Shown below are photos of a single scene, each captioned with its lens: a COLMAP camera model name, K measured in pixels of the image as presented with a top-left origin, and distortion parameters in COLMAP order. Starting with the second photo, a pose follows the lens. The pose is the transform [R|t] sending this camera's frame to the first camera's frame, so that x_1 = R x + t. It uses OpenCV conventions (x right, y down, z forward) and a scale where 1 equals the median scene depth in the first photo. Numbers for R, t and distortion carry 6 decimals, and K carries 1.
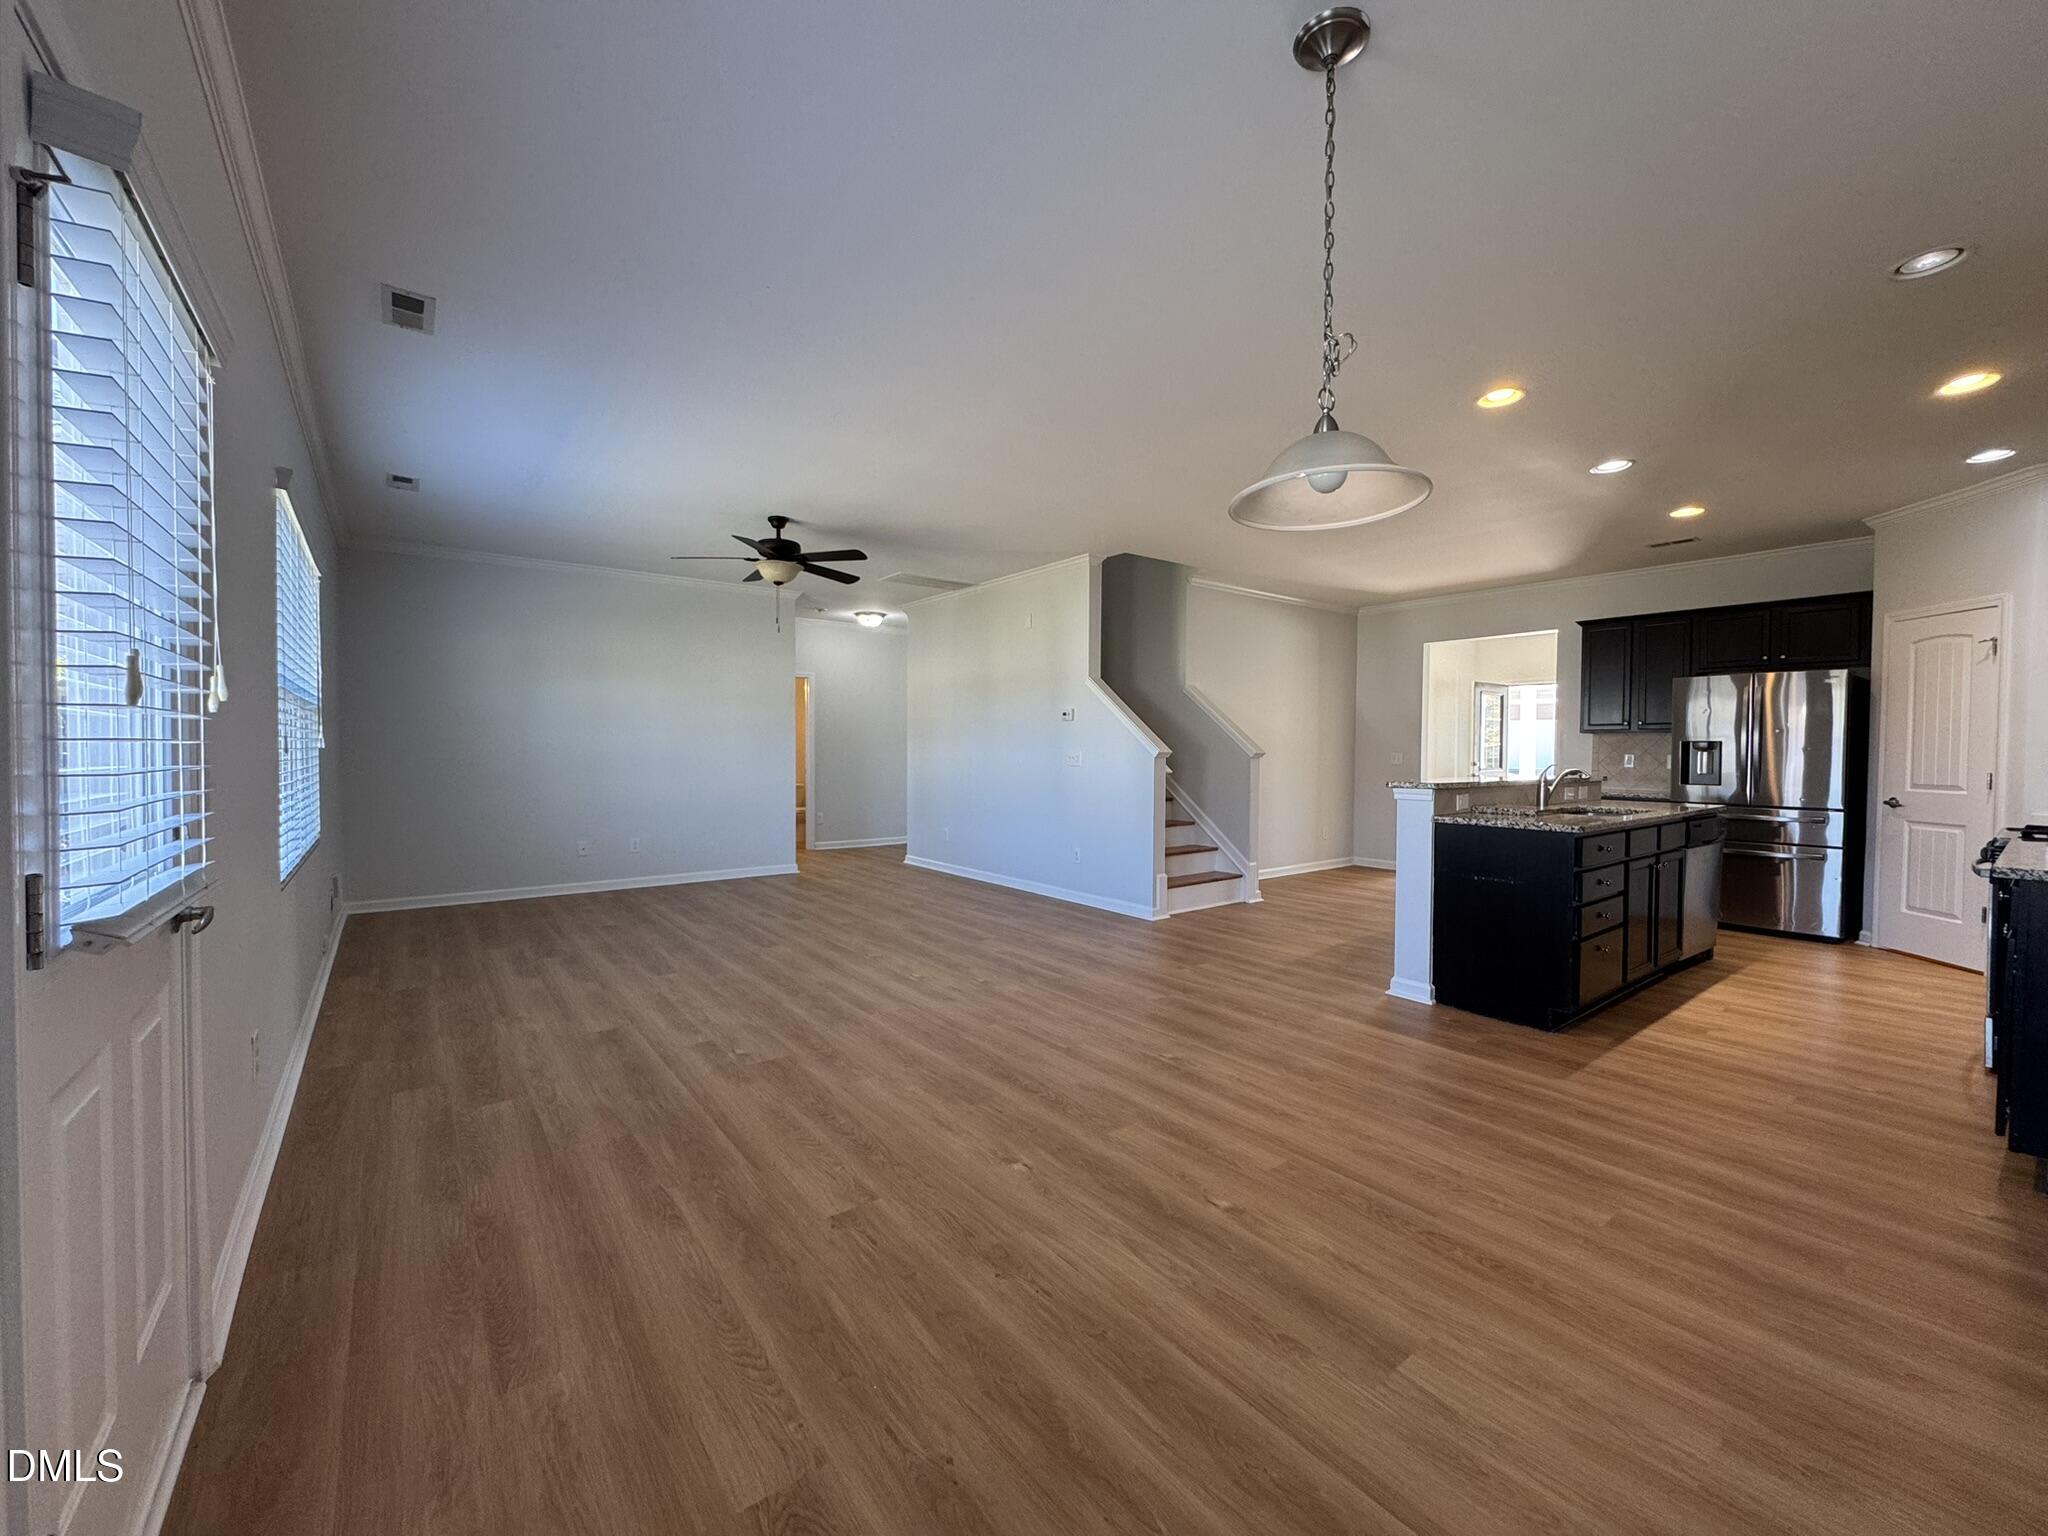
lens RADIAL K [[815.3, 0, 1030.2], [0, 815.3, 767.8], [0, 0, 1]] dist [-0.000228, -0.000245]
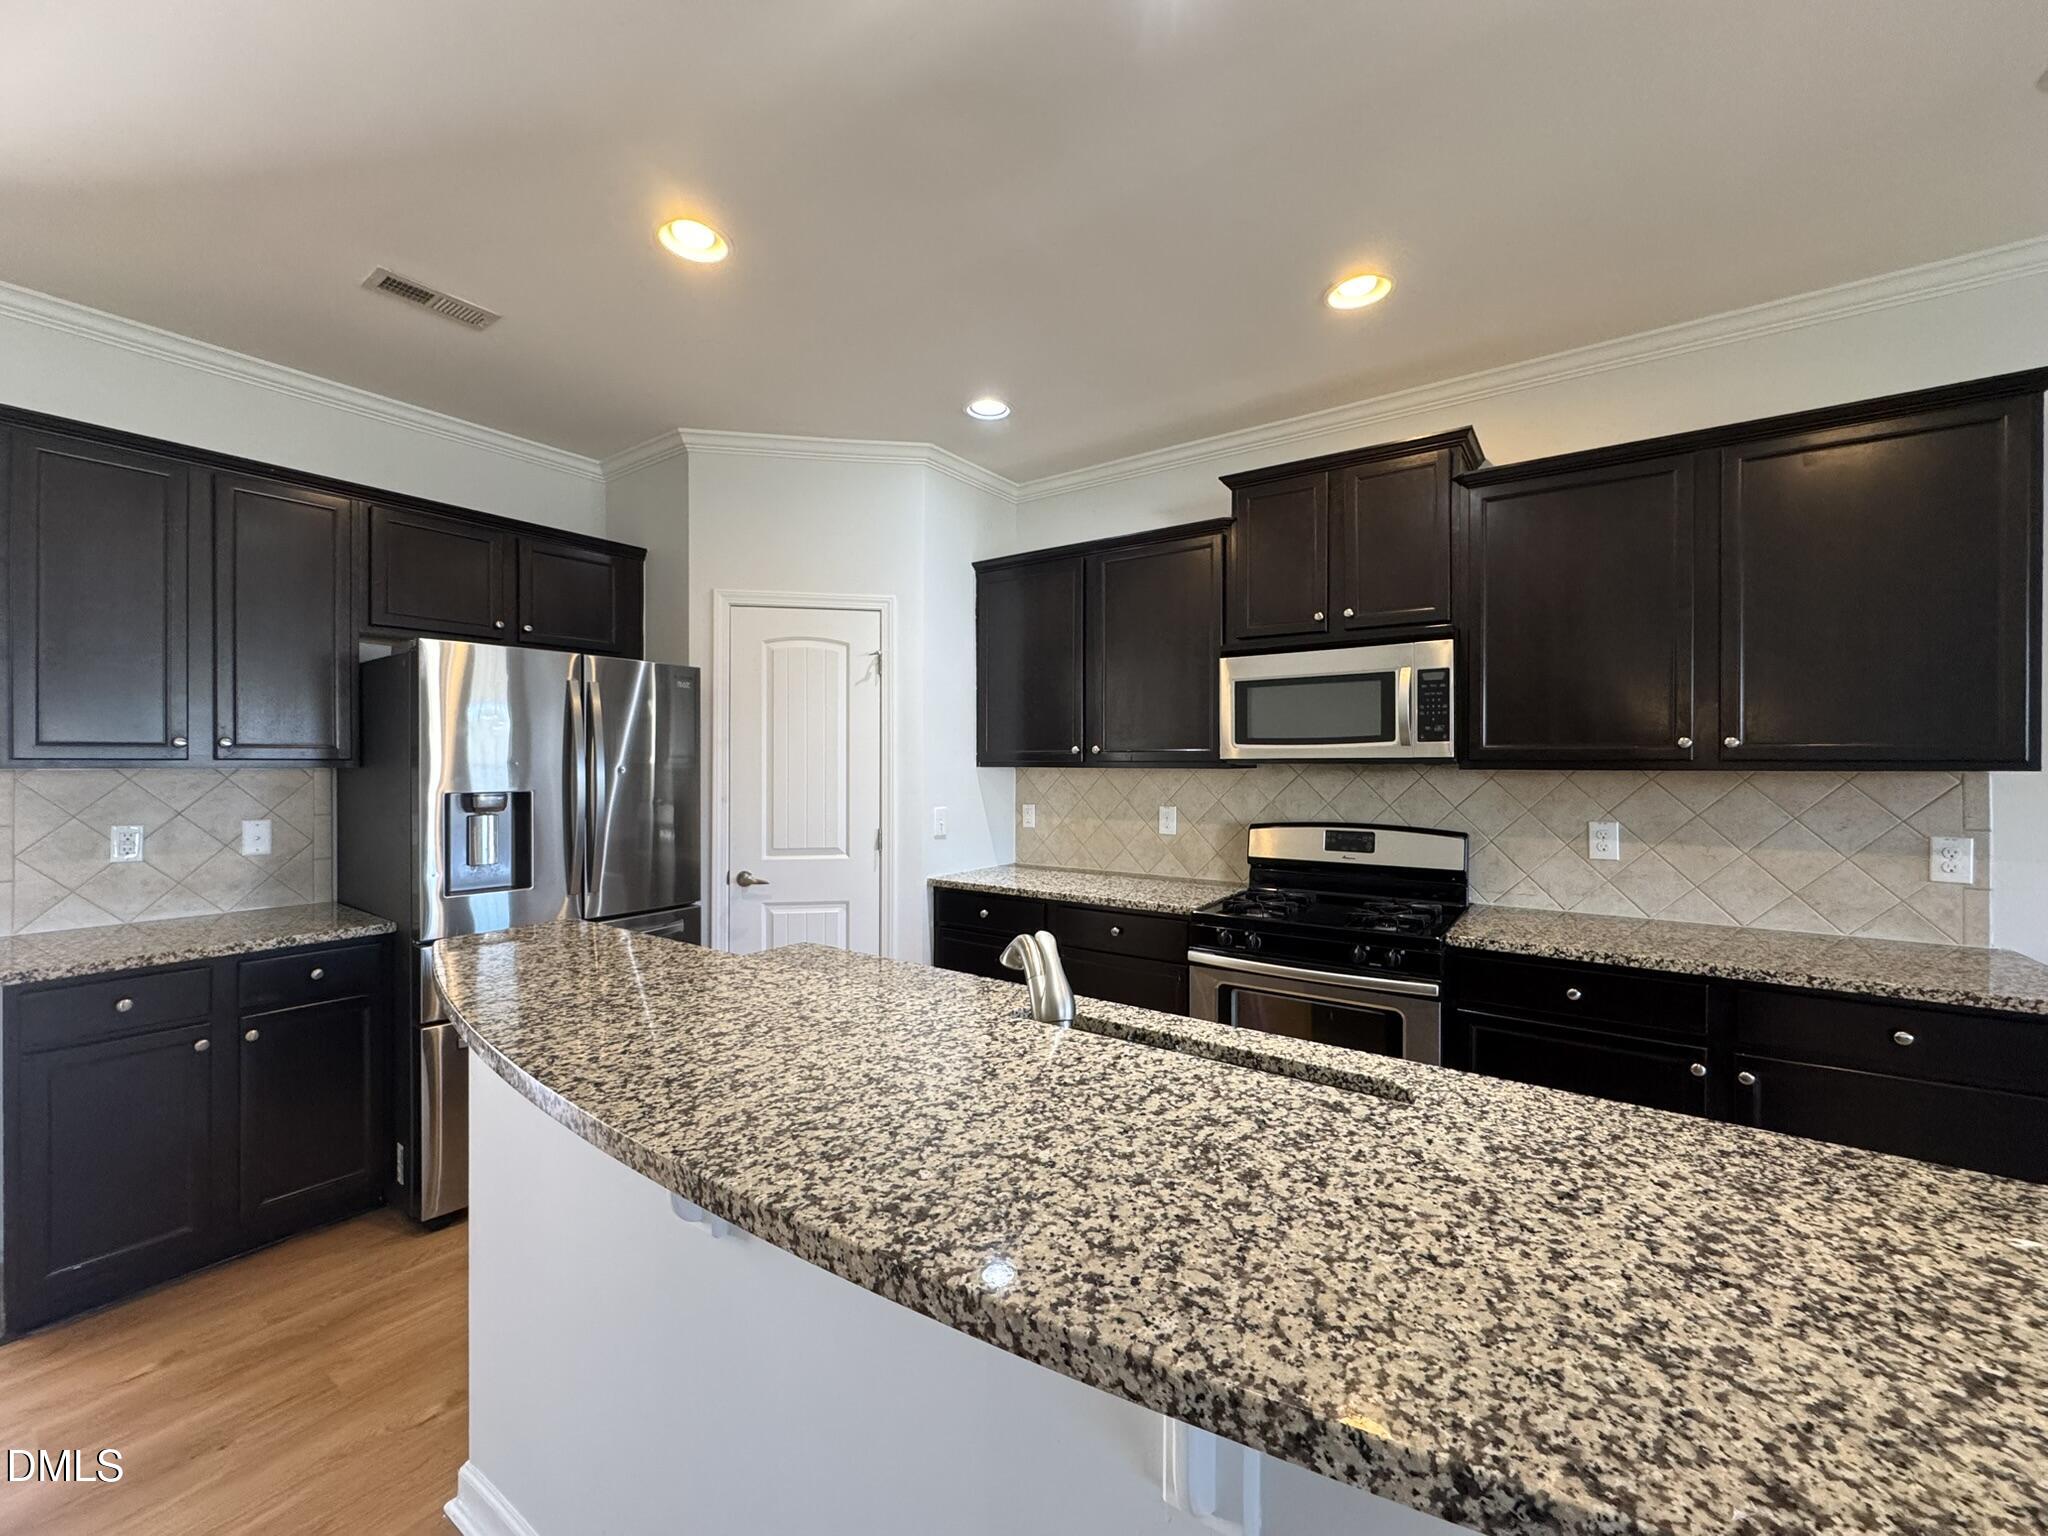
lens RADIAL K [[815.3, 0, 1030.2], [0, 815.3, 767.8], [0, 0, 1]] dist [-0.000228, -0.000245]
pose [[-0.302798, -0.008080, 0.953020, 0.471568], [0.019564, 0.999701, 0.014692, -0.068045], [-0.952854, 0.023094, -0.302550, 1.276682]]
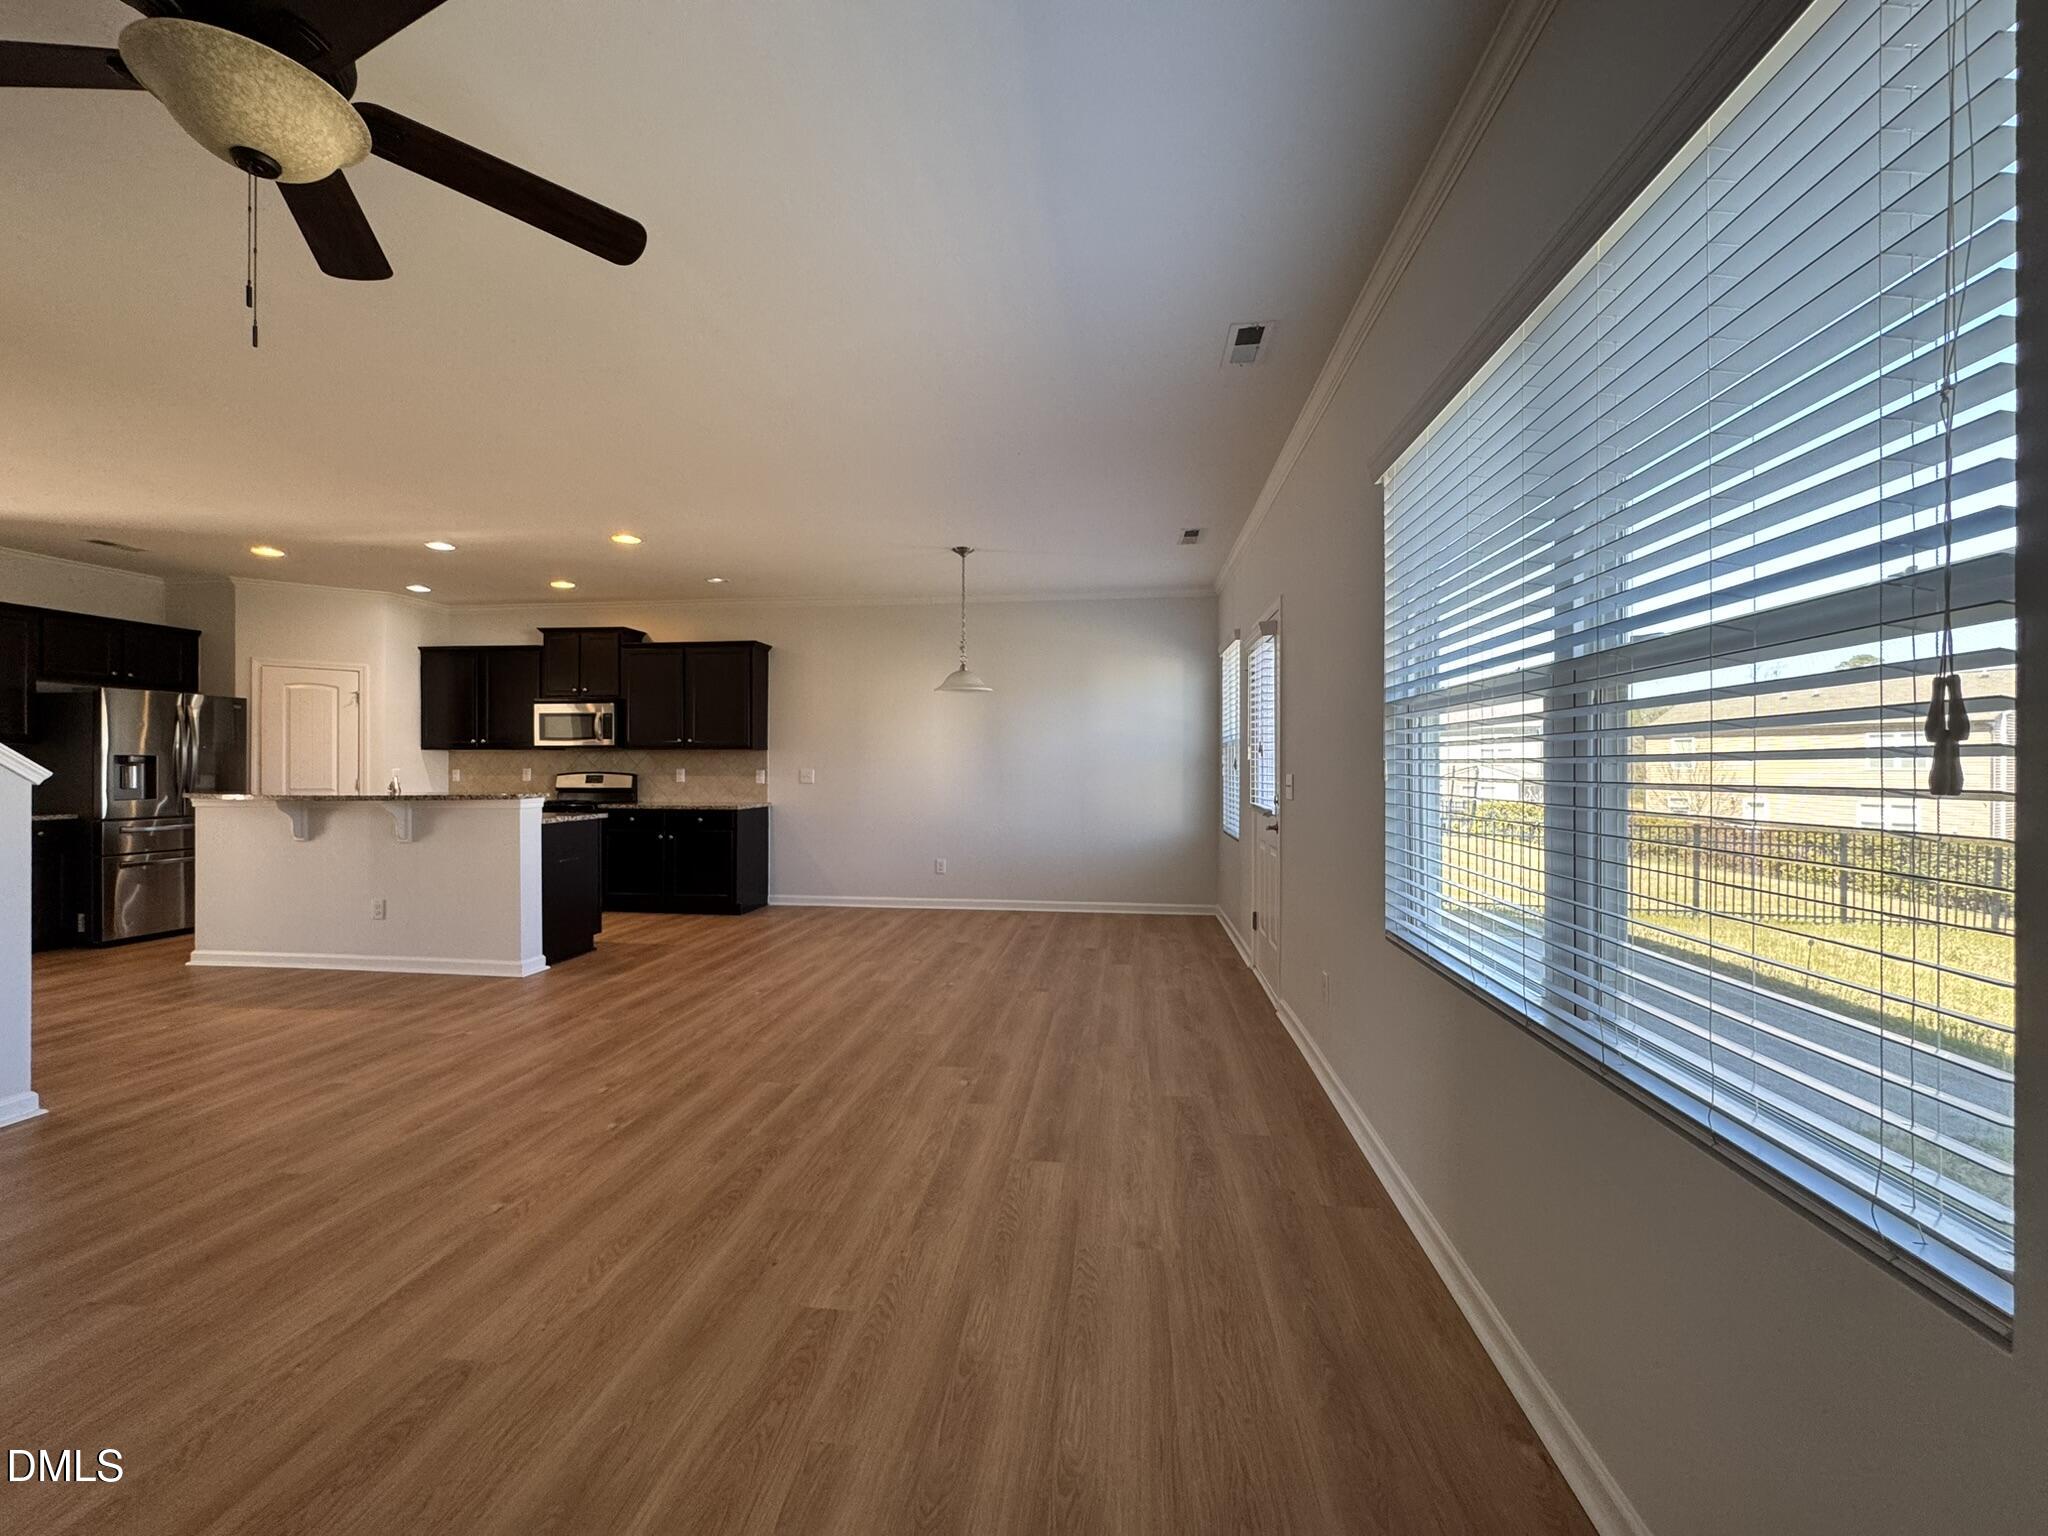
lens RADIAL K [[815.3, 0, 1030.2], [0, 815.3, 767.8], [0, 0, 1]] dist [-0.000228, -0.000245]
pose [[-0.714536, -0.006119, 0.699572, -0.941368], [0.012441, 0.999692, 0.021451, -0.037259], [-0.699488, 0.024031, -0.714240, 1.411428]]
